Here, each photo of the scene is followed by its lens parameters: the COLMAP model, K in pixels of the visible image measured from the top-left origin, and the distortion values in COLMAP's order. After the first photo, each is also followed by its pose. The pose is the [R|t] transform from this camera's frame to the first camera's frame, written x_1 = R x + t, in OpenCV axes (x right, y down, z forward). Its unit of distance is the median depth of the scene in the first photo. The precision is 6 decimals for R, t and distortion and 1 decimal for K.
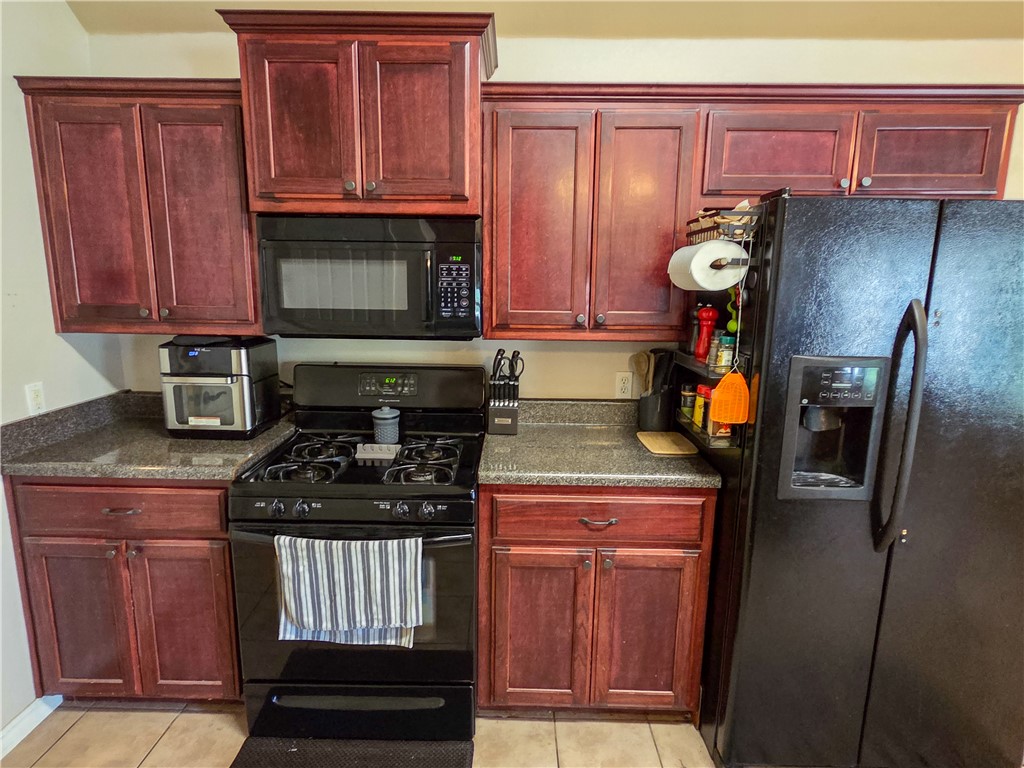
lens RADIAL K [[566.4, 0, 508.7], [0, 566.4, 383.1], [0, 0, 1]] dist [0.003621, -0.000757]
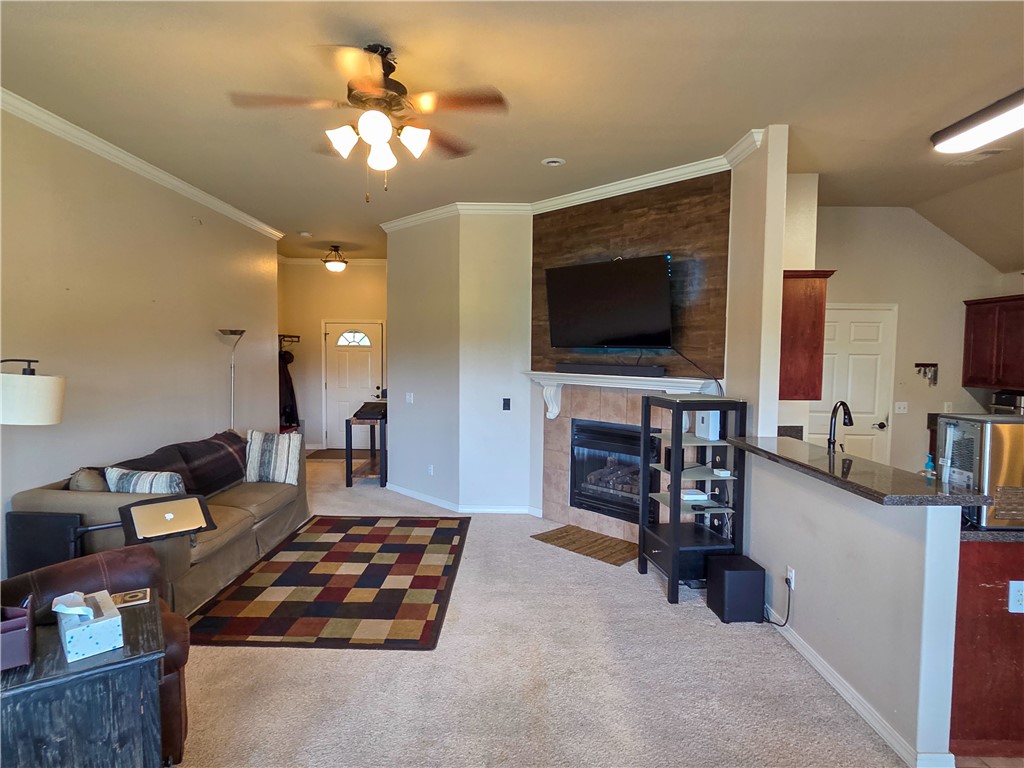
lens RADIAL K [[566.4, 0, 503.5], [0, 566.4, 383.9], [0, 0, 1]] dist [0.003621, -0.000757]
pose [[0.000580, 0.042962, -0.999077, 2.096221], [-0.188771, 0.981119, 0.042080, 0.219956], [0.982021, 0.188572, 0.008679, -1.304469]]
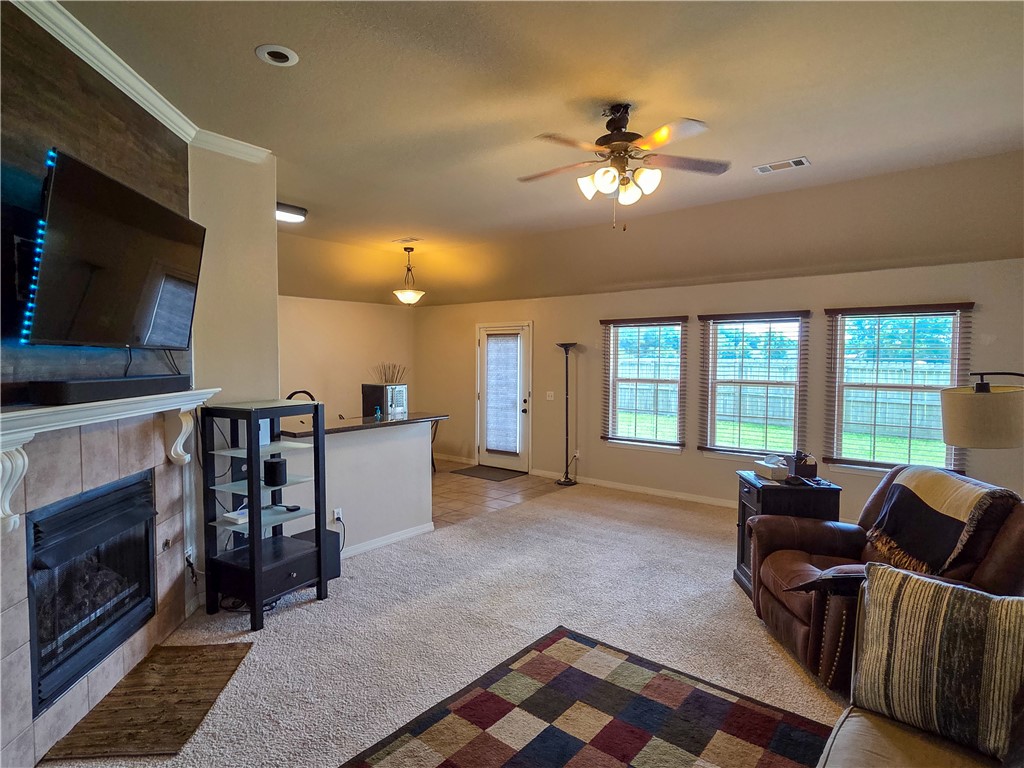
lens RADIAL K [[566.4, 0, 494.4], [0, 566.4, 381.9], [0, 0, 1]] dist [0.003621, -0.000757]
pose [[0.639753, -0.045856, 0.767212, -0.921510], [0.144280, 0.987638, -0.061279, 0.381697], [-0.754917, 0.149897, 0.638460, -2.431120]]
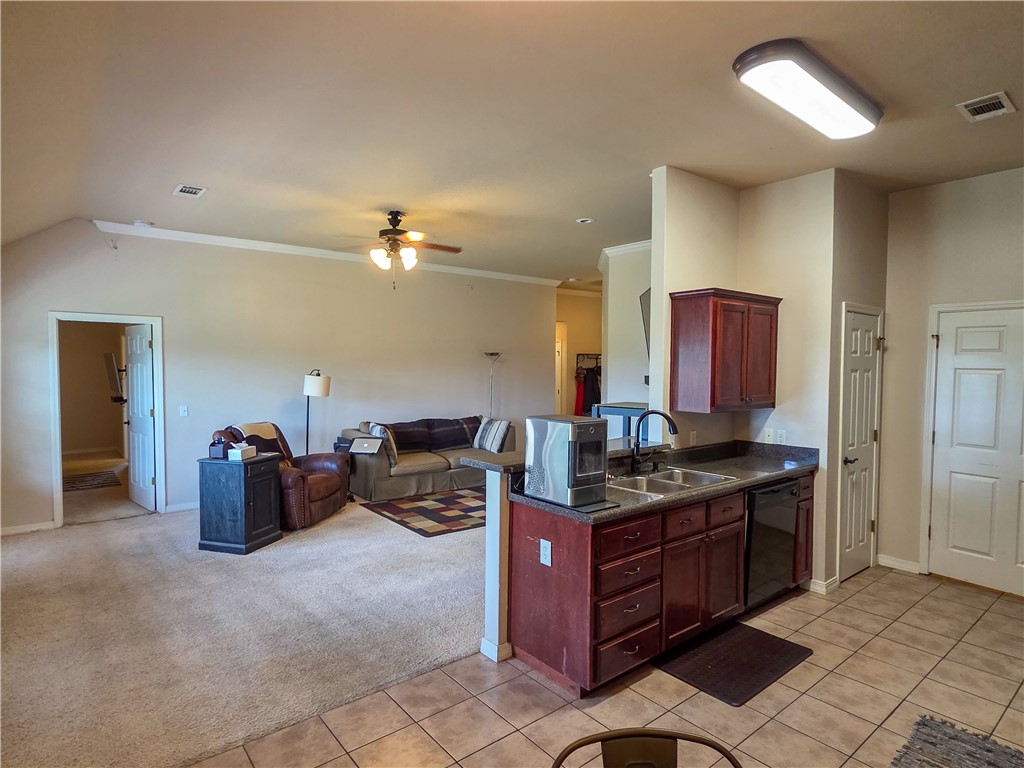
lens RADIAL K [[566.4, 0, 500.4], [0, 566.4, 385.2], [0, 0, 1]] dist [0.003621, -0.000757]
pose [[-0.774441, 0.007311, -0.632604, 2.007845], [-0.129295, 0.976999, 0.169576, -0.189117], [0.619293, 0.213120, -0.755682, 0.824800]]
